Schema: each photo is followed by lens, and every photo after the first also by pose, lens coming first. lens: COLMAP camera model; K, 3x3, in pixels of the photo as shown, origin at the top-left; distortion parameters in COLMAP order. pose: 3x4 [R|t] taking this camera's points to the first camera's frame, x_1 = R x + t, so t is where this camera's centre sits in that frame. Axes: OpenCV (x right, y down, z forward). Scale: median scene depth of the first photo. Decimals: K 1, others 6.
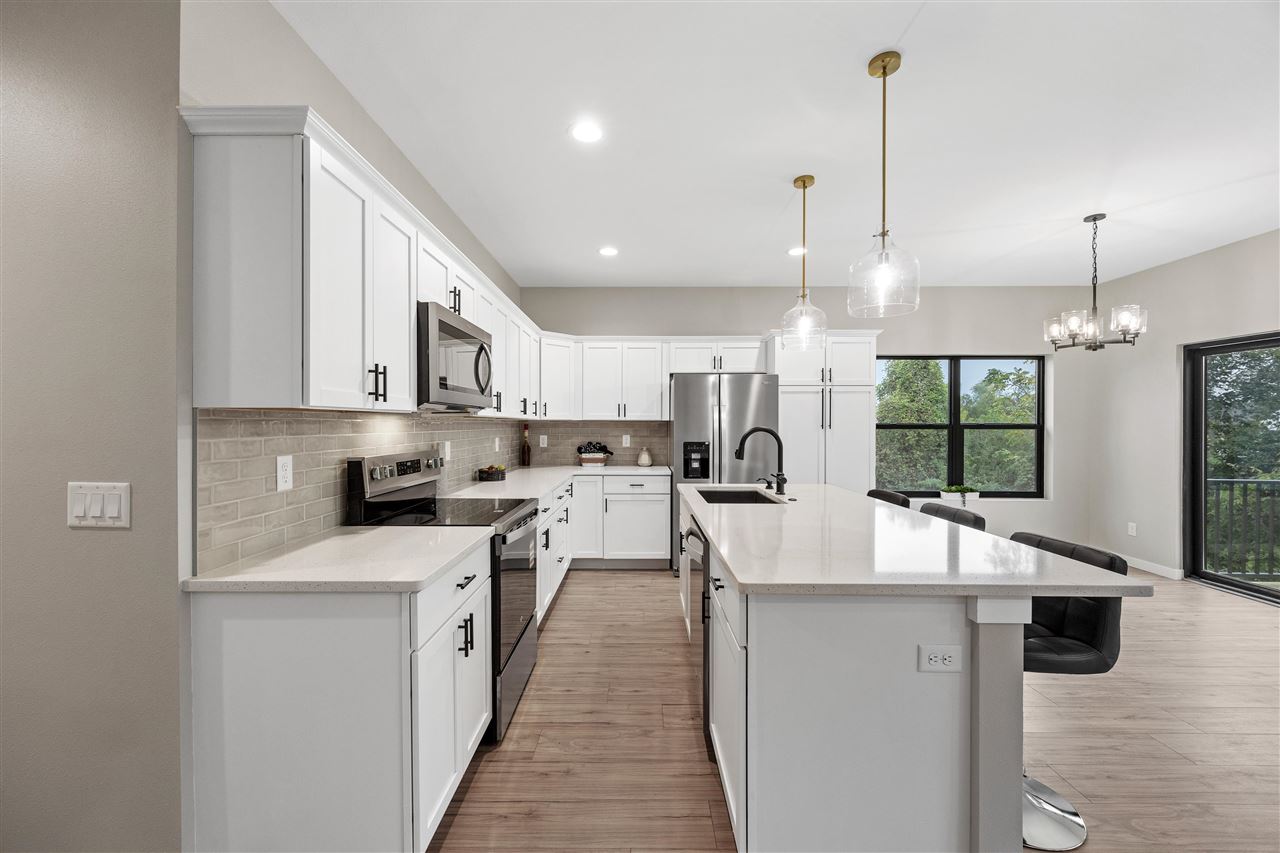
lens RADIAL K [[519.8, 0, 647.3], [0, 519.8, 427.9], [0, 0, 1]] dist [0.014007, -0.000849]
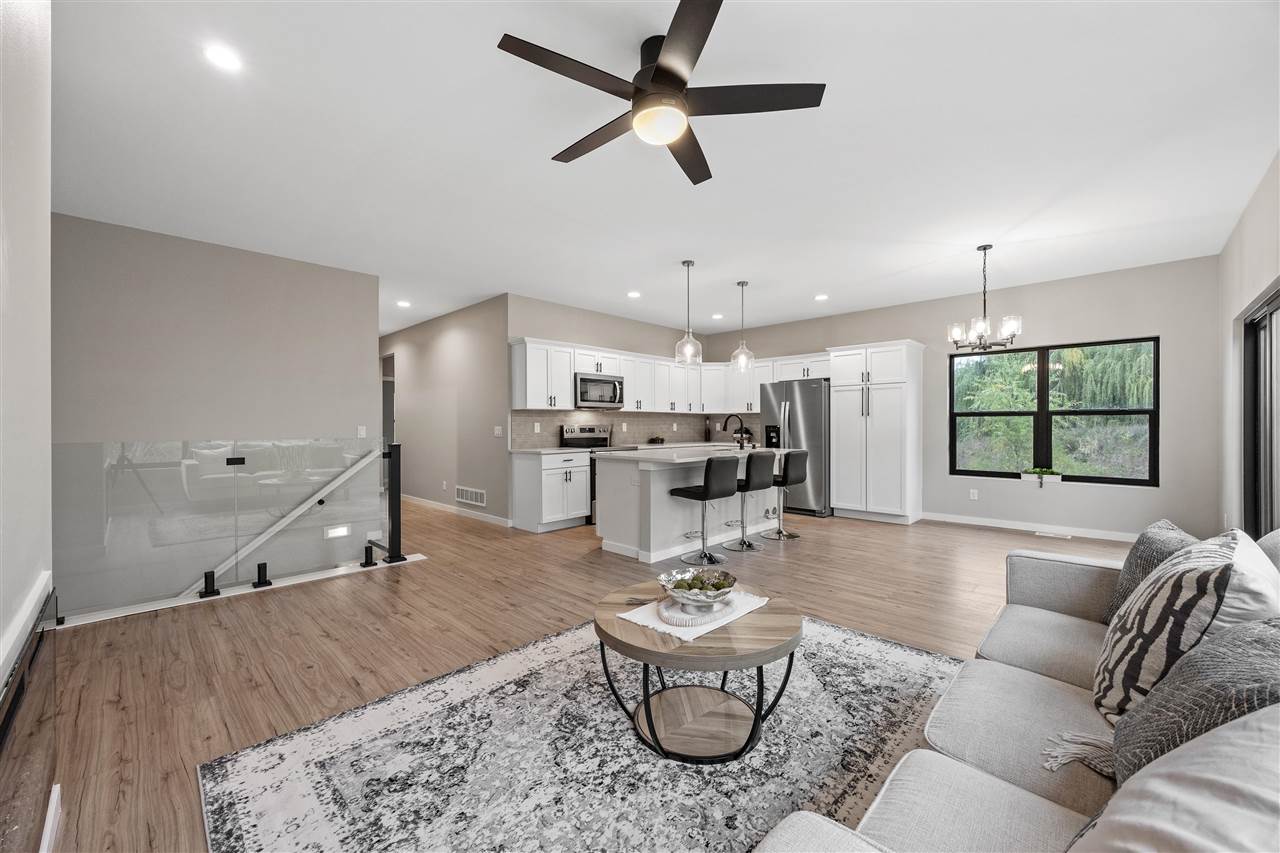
lens RADIAL K [[497.3, 0, 661.9], [0, 497.3, 430.3], [0, 0, 1]] dist [-0.001147, 0.000700]
pose [[0.710164, 0.003778, -0.704026, 0.925256], [-0.002069, 0.999992, 0.003279, 0.037233], [0.704033, -0.000872, 0.710167, -0.321692]]
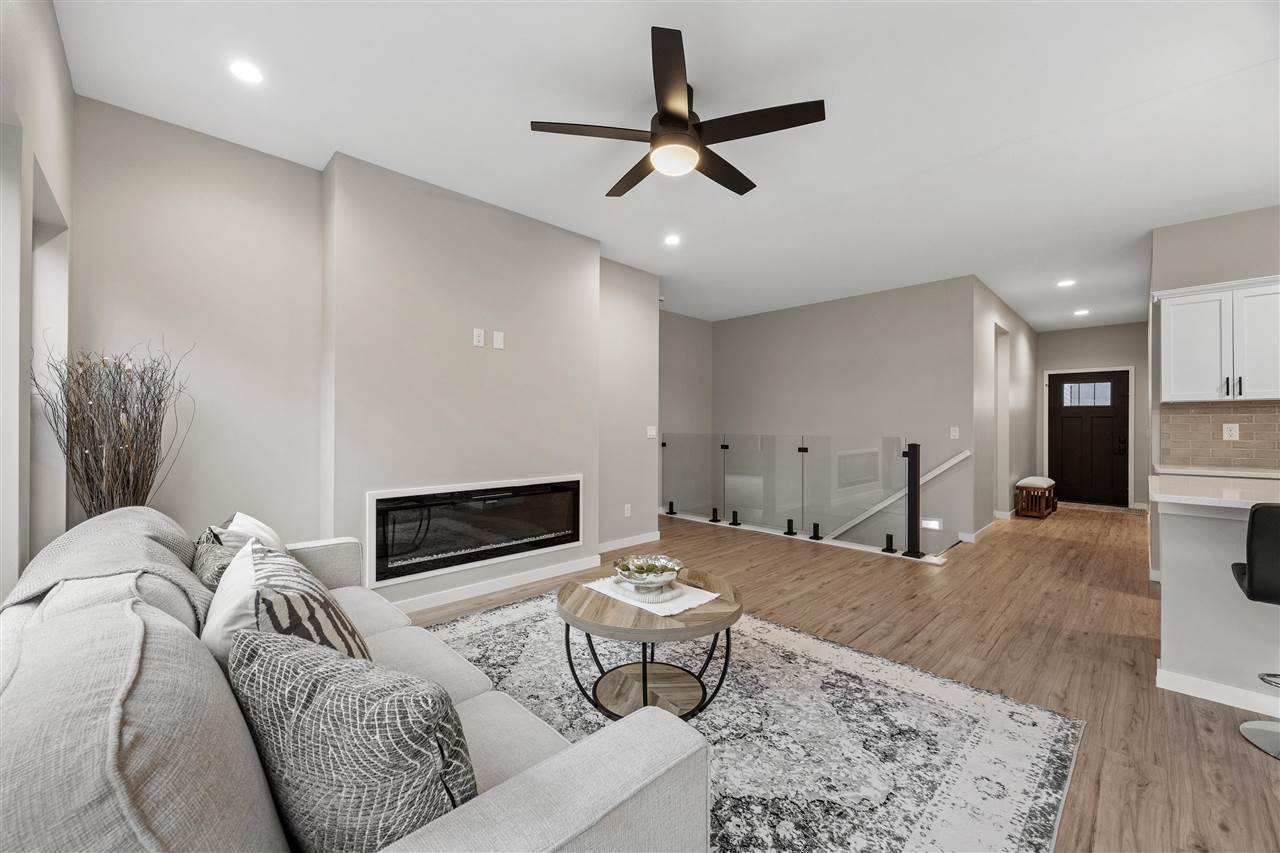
lens RADIAL K [[497.3, 0, 629.2], [0, 497.3, 420.7], [0, 0, 1]] dist [-0.001147, 0.000700]
pose [[-0.742507, -0.013023, -0.669712, 0.981123], [-0.012553, 0.999906, -0.005526, 0.033747], [0.669721, 0.004303, -0.742601, 0.354476]]
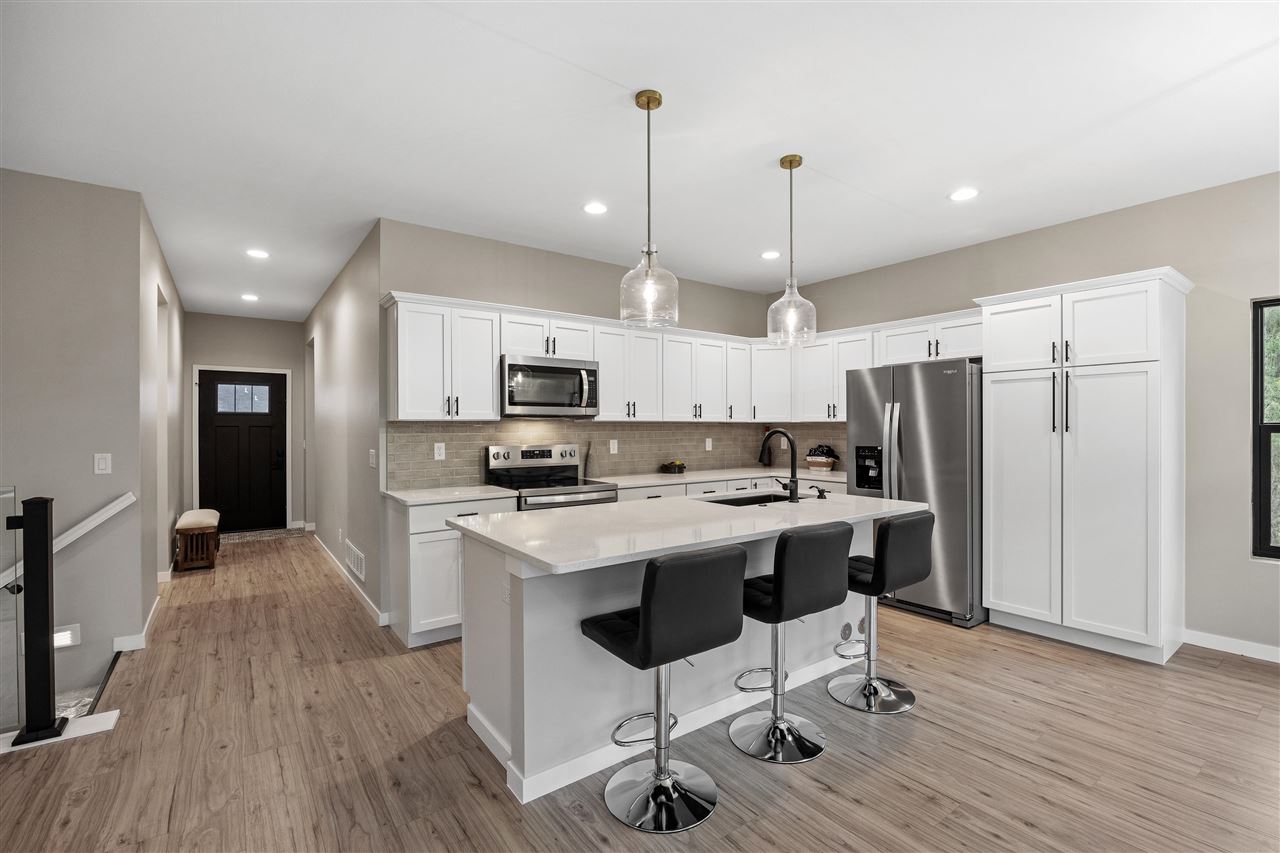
lens RADIAL K [[573.7, 0, 668.7], [0, 573.7, 430.6], [0, 0, 1]] dist [-0.016945, 0.000949]
pose [[0.585771, 0.001630, -0.810475, 0.670658], [-0.002214, 0.999997, 0.000412, 0.000885], [0.810474, 0.001553, 0.585773, 0.170434]]
